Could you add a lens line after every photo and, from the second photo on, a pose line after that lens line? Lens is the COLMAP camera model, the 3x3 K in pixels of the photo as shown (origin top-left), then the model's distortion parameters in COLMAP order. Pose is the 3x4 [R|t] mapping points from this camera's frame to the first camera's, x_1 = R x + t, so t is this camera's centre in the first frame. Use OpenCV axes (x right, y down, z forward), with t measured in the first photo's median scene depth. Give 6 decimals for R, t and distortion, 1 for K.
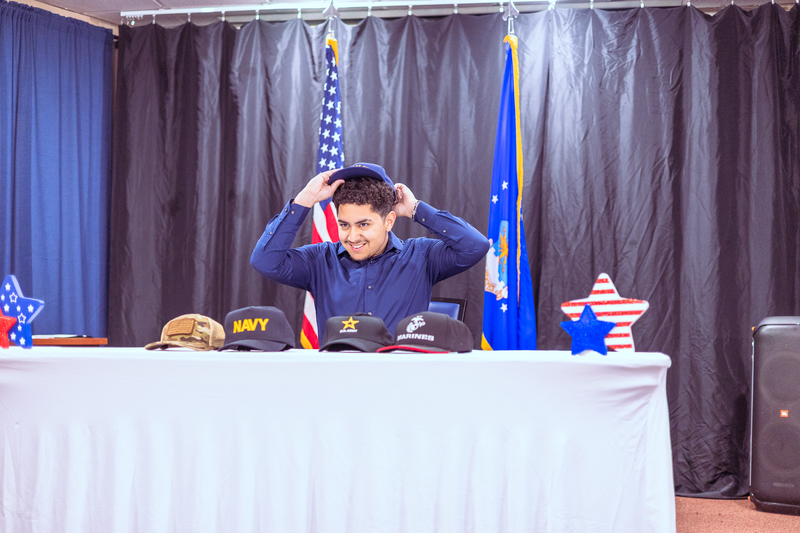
lens RADIAL K [[1132.5, 0, 404.7], [0, 1132.5, 255.7], [0, 0, 1]] dist [-0.007333, 0.083584]
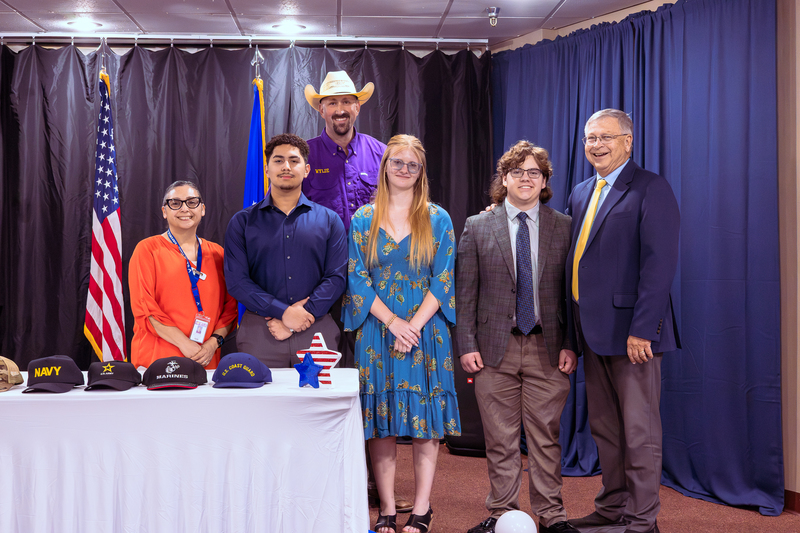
lens RADIAL K [[1088.1, 0, 400.0], [0, 1088.1, 266.5], [0, 0, 1]] dist [-0.027330, 0.319979]
pose [[0.977309, -0.017980, 0.211055, -0.006348], [0.001448, 0.996935, 0.078222, -0.076215], [-0.211815, -0.076141, 0.974339, -0.166978]]
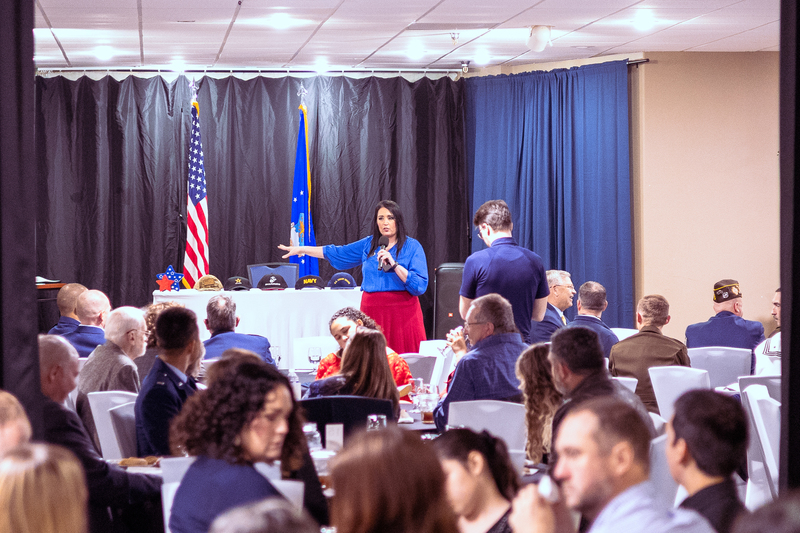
lens RADIAL K [[2019.4, 0, 400.0], [0, 2019.4, 266.5], [0, 0, 1]] dist [-0.072191, 0.716956]
pose [[0.966726, -0.022512, 0.254821, -0.508169], [0.000989, 0.996442, 0.084281, -0.189096], [-0.255812, -0.081225, 0.963308, -1.869582]]
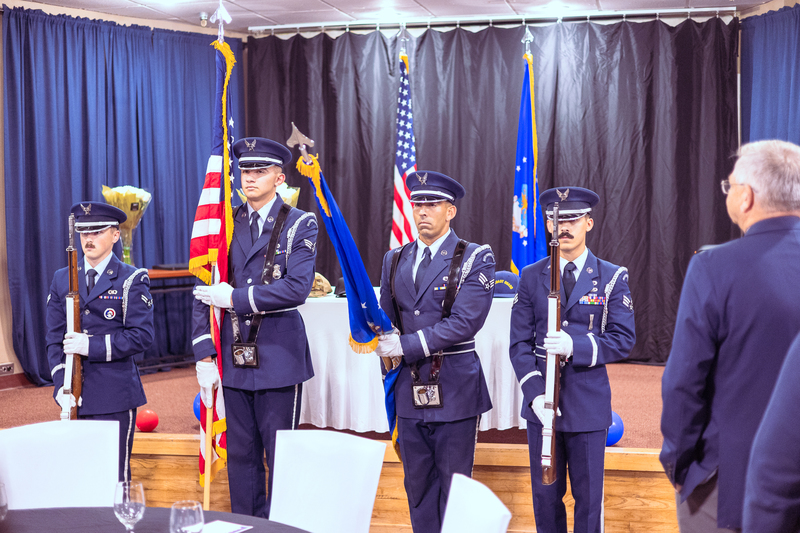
lens RADIAL K [[1132.5, 0, 404.7], [0, 1132.5, 255.7], [0, 0, 1]] dist [-0.007333, 0.083584]
pose [[0.998662, -0.020225, -0.047604, -0.000041], [0.025474, 0.993339, 0.112375, -0.094660], [0.045014, -0.113437, 0.992525, -0.424243]]
